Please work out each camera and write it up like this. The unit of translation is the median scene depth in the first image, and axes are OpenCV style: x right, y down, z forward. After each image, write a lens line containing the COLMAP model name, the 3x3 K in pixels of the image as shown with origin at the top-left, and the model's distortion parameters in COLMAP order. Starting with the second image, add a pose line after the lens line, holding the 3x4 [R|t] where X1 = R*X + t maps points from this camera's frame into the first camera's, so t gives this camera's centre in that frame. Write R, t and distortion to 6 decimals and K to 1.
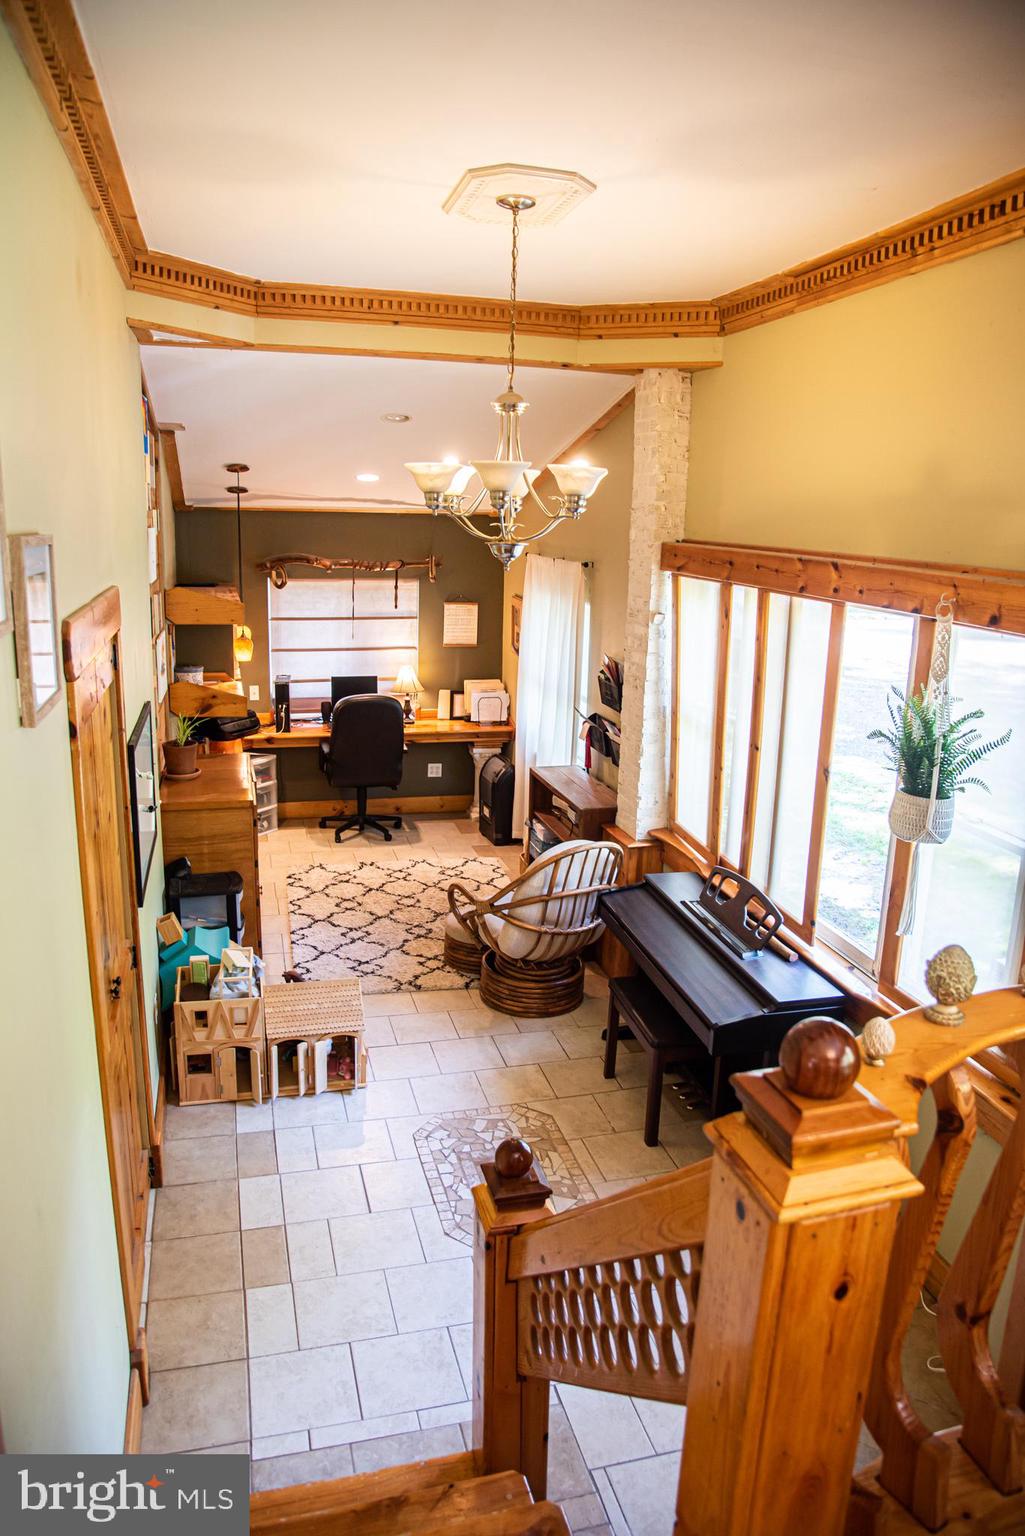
lens RADIAL K [[1054.0, 0, 512.5], [0, 1054.0, 768.0], [0, 0, 1]] dist [-0.111235, 0.062651]
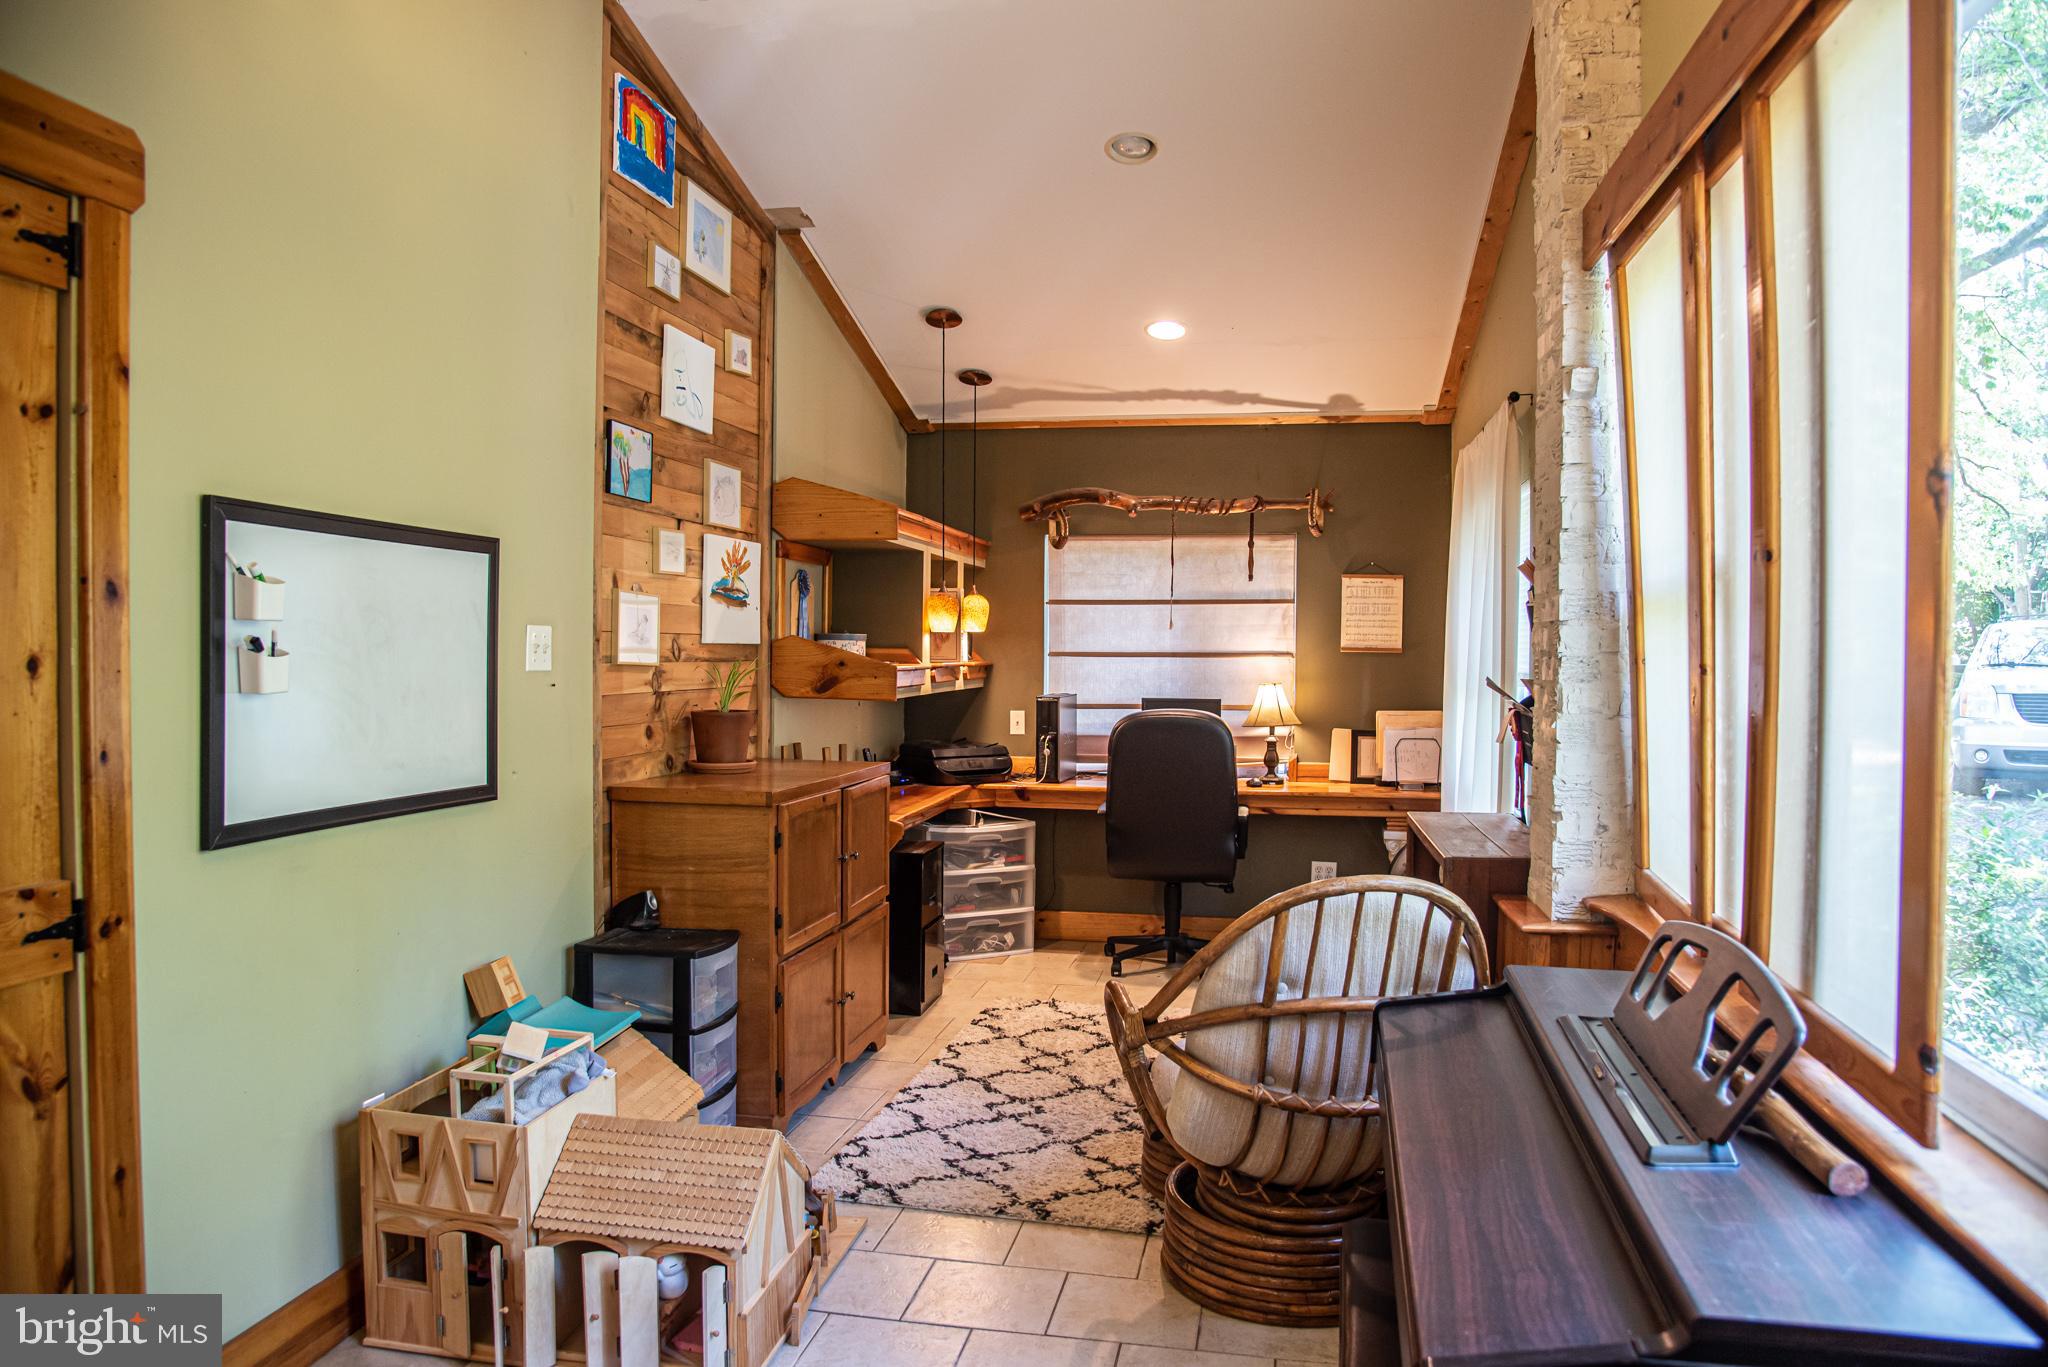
lens RADIAL K [[1405.3, 0, 1024.0], [0, 1405.3, 683.5], [0, 0, 1]] dist [-0.111235, 0.062651]
pose [[0.901706, -0.009114, -0.432254, 0.162328], [-0.086219, 0.975906, -0.200435, 0.102492], [0.423666, 0.218002, 0.879194, 0.405544]]
